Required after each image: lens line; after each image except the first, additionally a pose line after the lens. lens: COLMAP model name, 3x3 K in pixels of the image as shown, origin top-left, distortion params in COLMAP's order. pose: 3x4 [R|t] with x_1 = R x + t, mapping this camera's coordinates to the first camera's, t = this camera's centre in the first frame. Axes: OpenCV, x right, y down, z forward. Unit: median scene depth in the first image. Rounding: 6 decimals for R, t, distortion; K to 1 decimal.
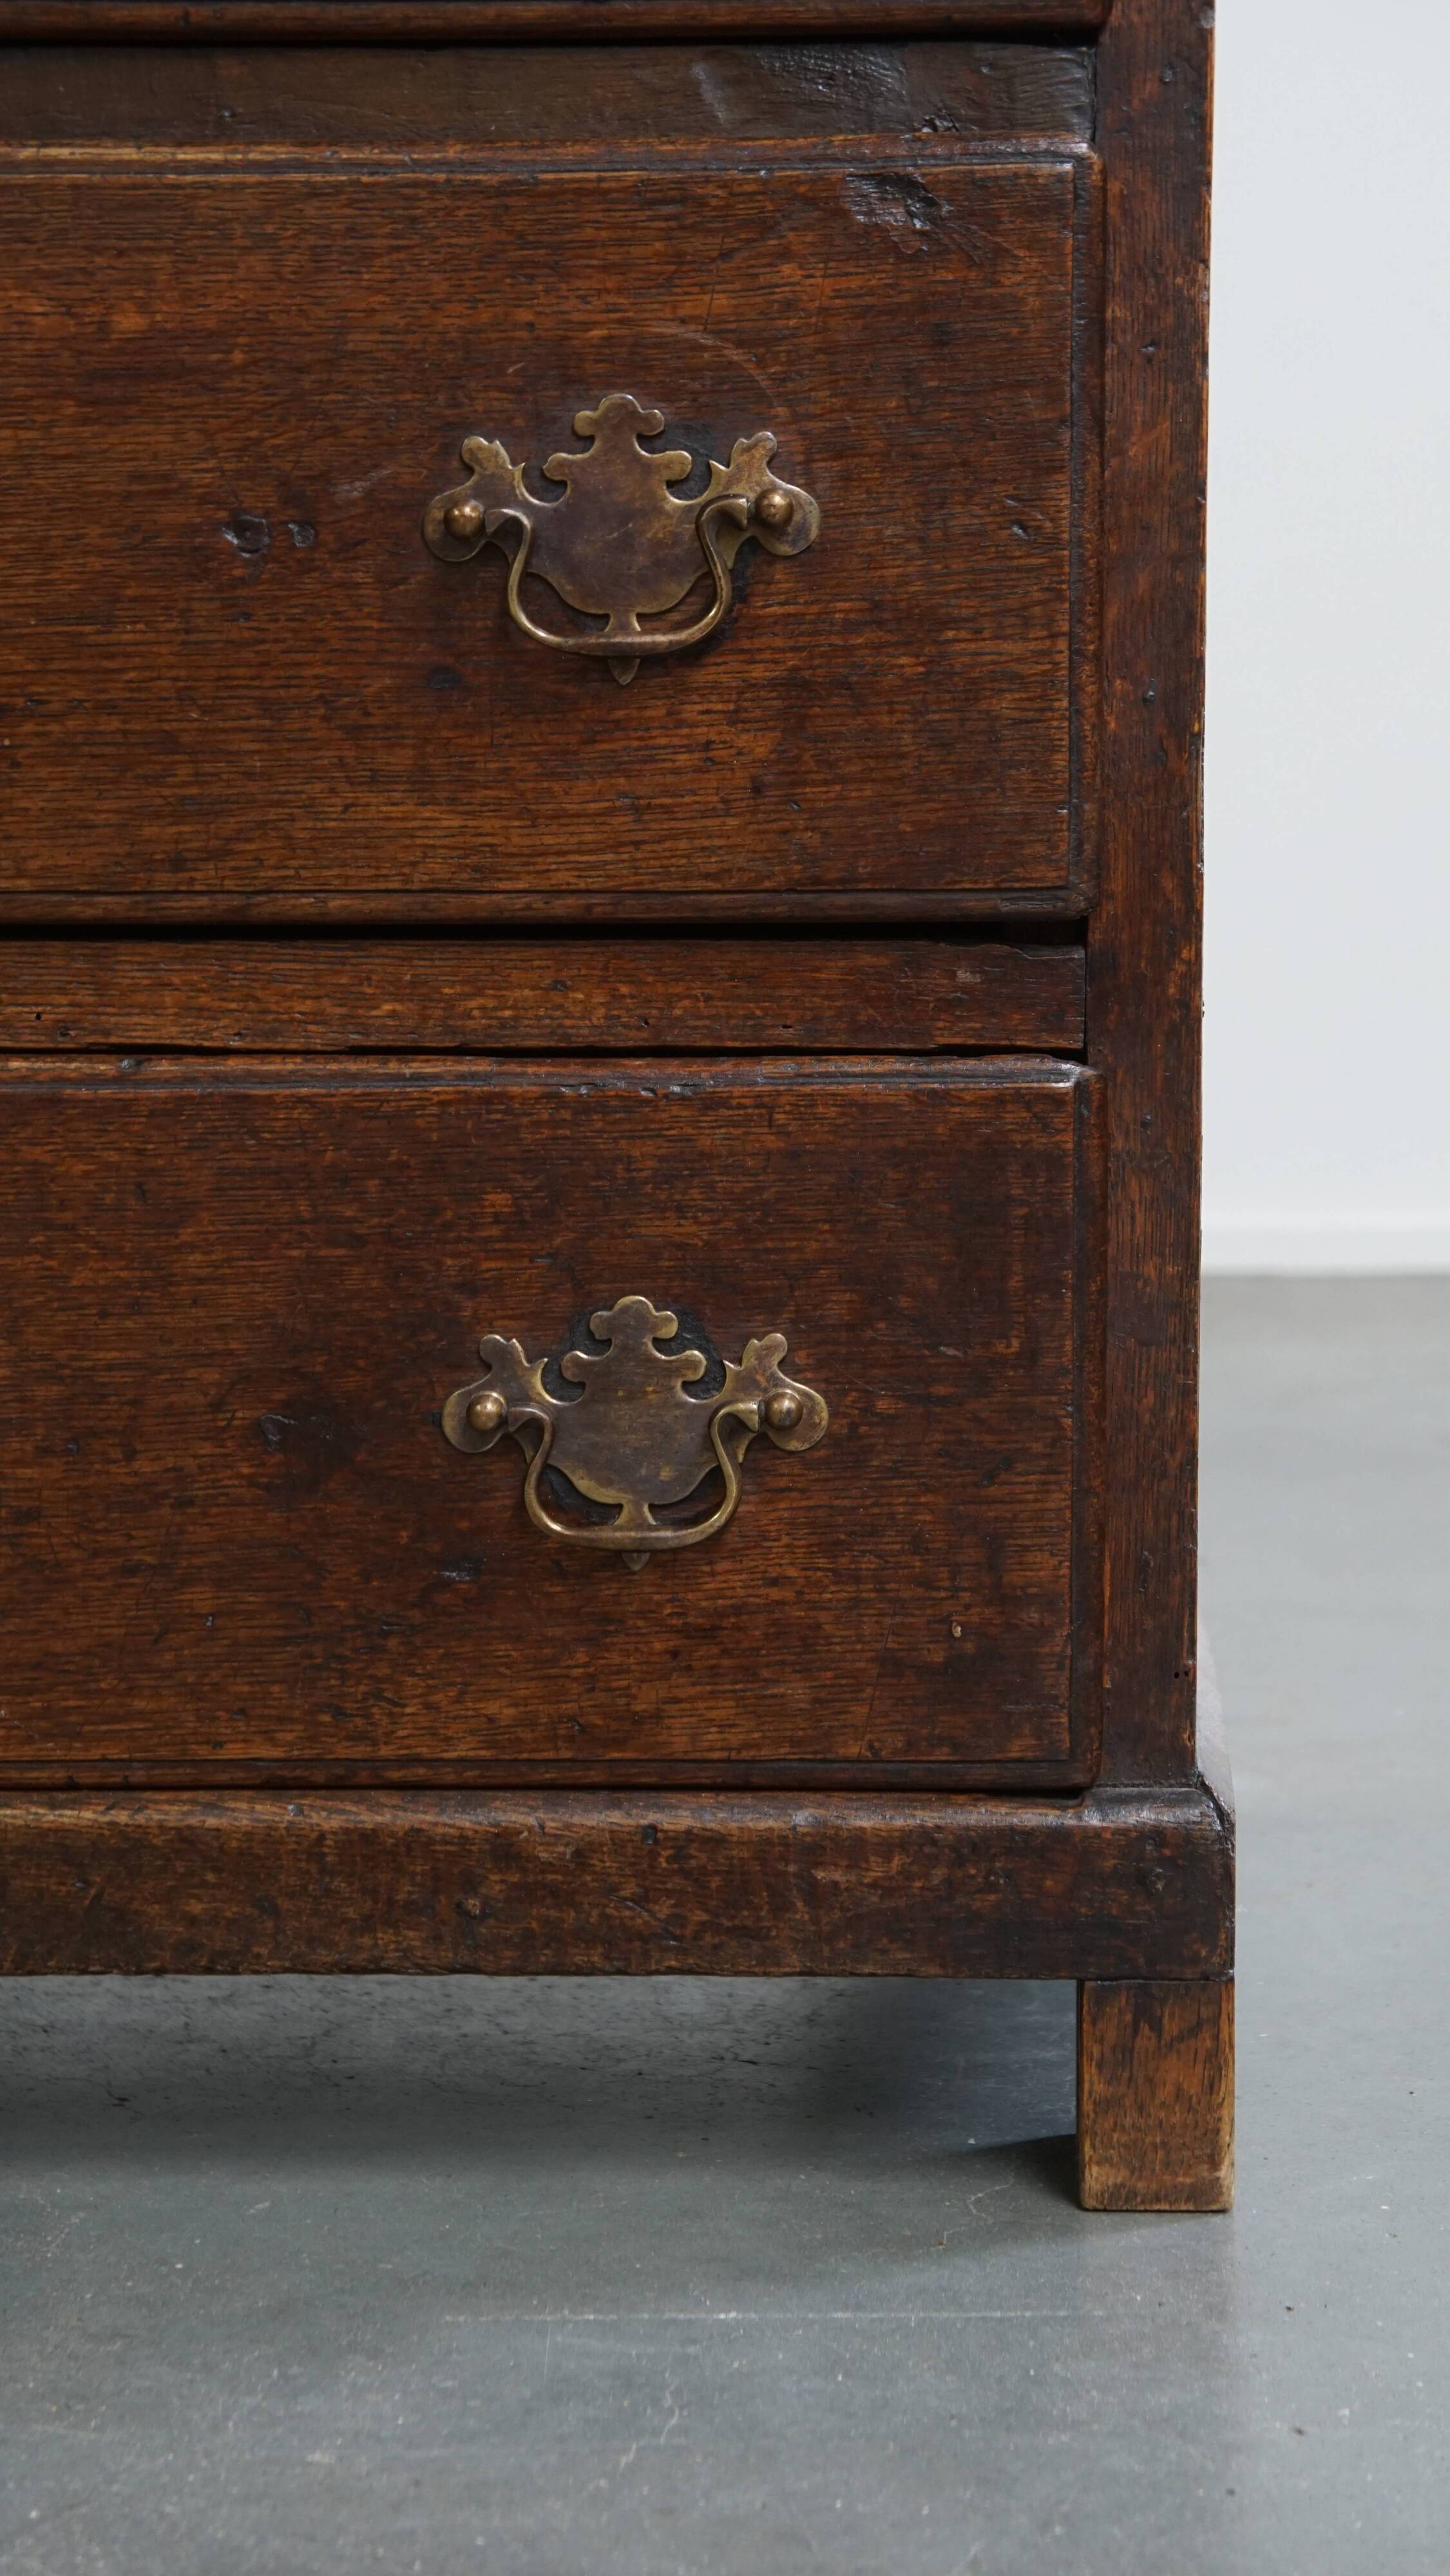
lens RADIAL K [[5391.4, 0, 722.7], [0, 5391.4, 1284.0], [0, 0, 1]] dist [0.329582, 0.000000]
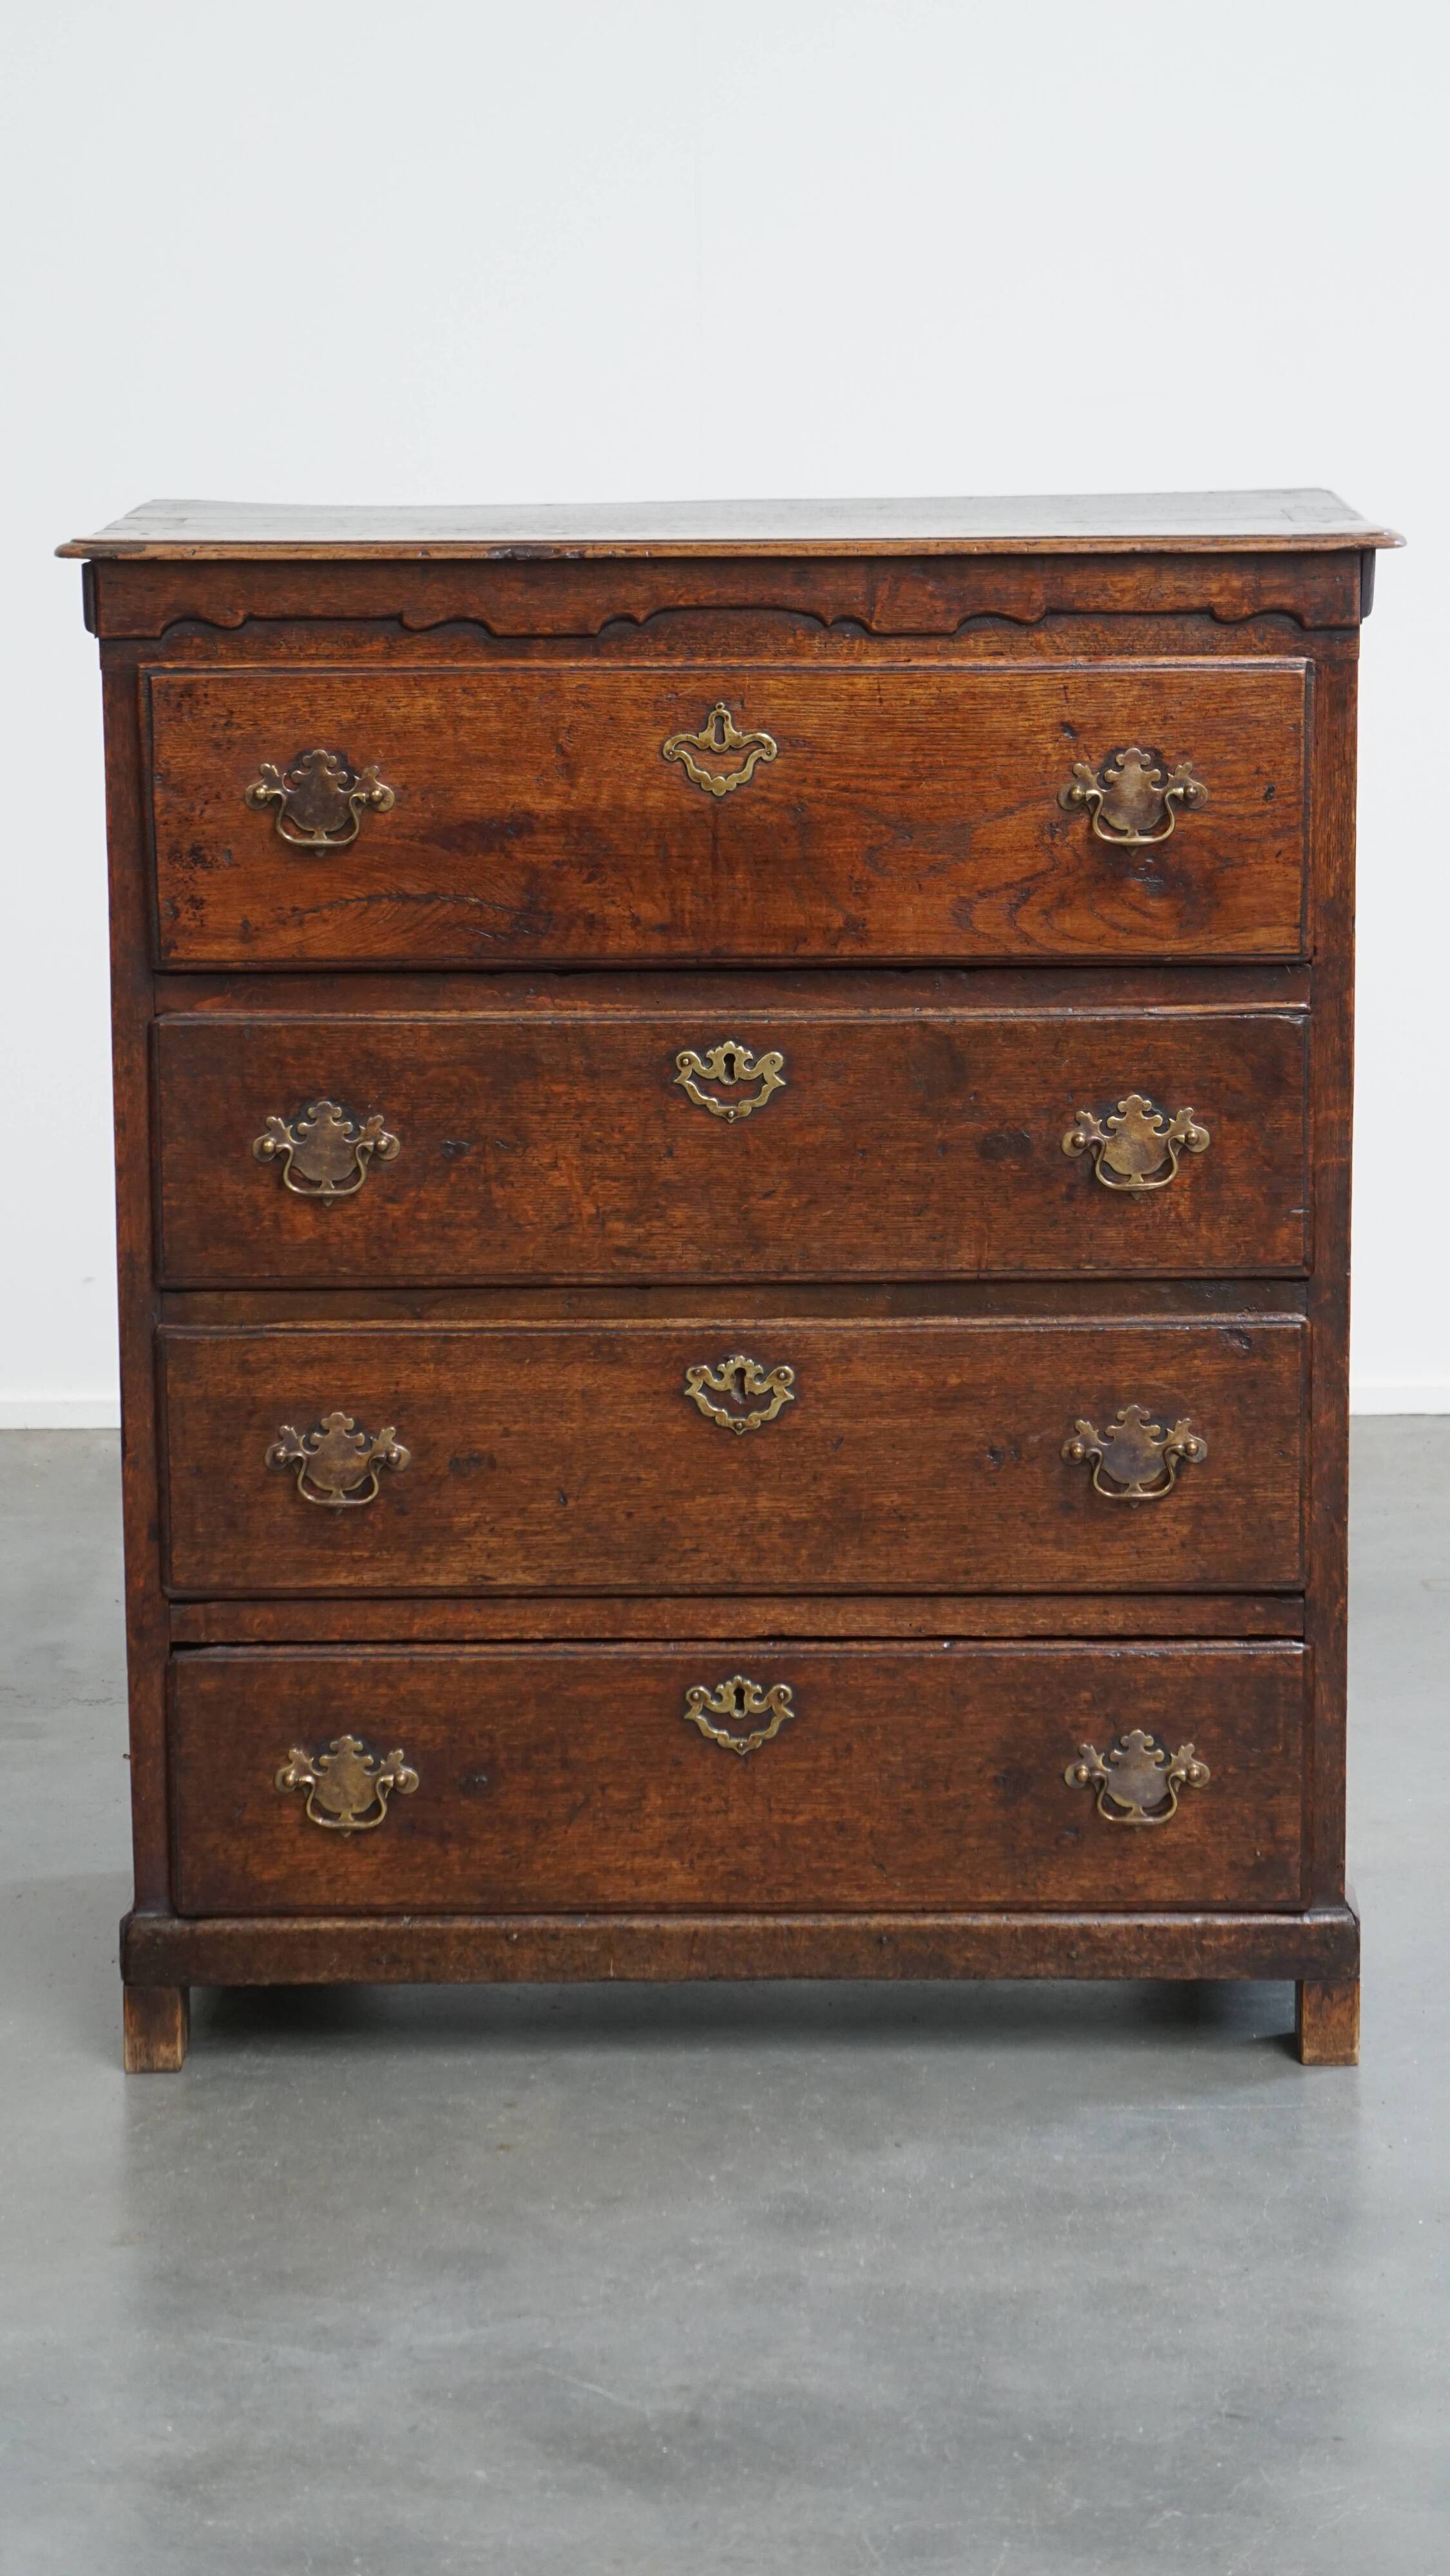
lens RADIAL K [[6490.7, 0, 740.2], [0, 6490.7, 1265.0], [0, 0, 1]] dist [0.357675, 0.000000]
pose [[0.999472, -0.008933, 0.031229, -0.311716], [0.006429, 0.996824, 0.079372, -0.485464], [-0.031839, -0.079129, 0.996356, -2.192046]]
